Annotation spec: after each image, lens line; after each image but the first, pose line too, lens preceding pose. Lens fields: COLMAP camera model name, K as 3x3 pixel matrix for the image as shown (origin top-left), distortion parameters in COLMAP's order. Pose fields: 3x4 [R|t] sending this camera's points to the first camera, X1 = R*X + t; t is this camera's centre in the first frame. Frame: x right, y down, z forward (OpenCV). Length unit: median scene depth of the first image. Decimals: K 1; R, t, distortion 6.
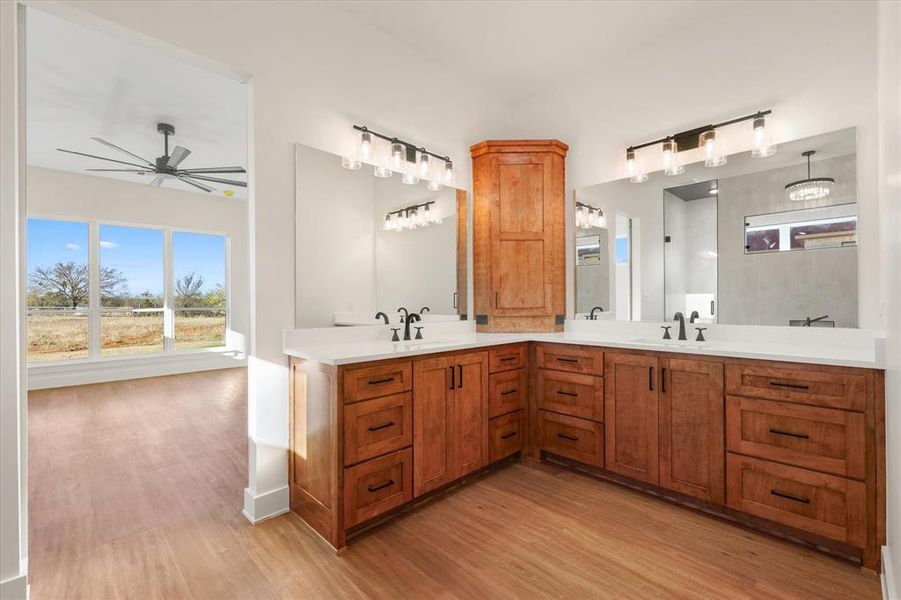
lens RADIAL K [[391.8, 0, 450.7], [0, 391.8, 296.8], [0, 0, 1]] dist [-0.012862, 0.002321]
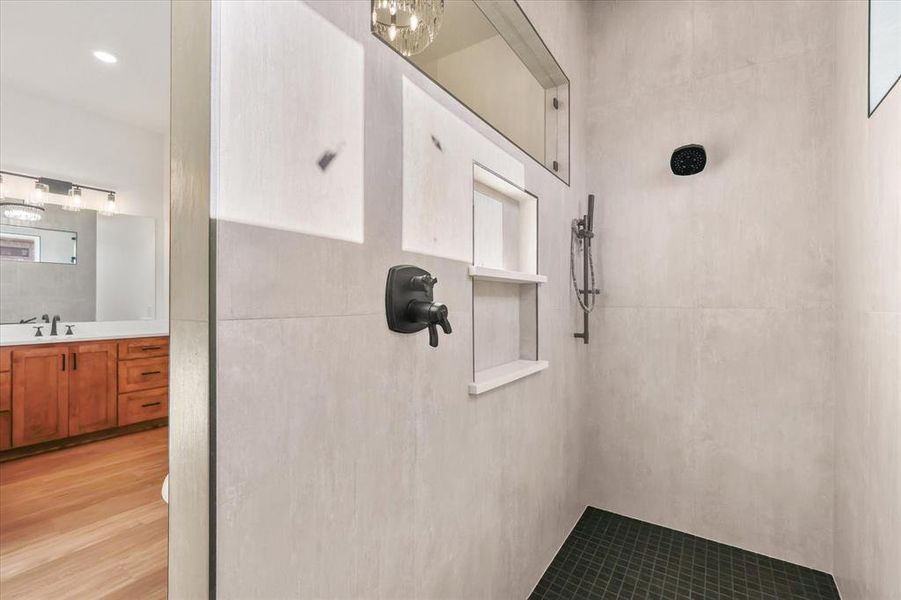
lens RADIAL K [[391.8, 0, 446.6], [0, 391.8, 299.1], [0, 0, 1]] dist [-0.012862, 0.002321]
pose [[-0.206374, 0.011513, 0.978405, -1.166213], [-0.007792, 0.999880, -0.013410, -0.008933], [-0.978442, -0.010391, -0.206259, -0.054115]]
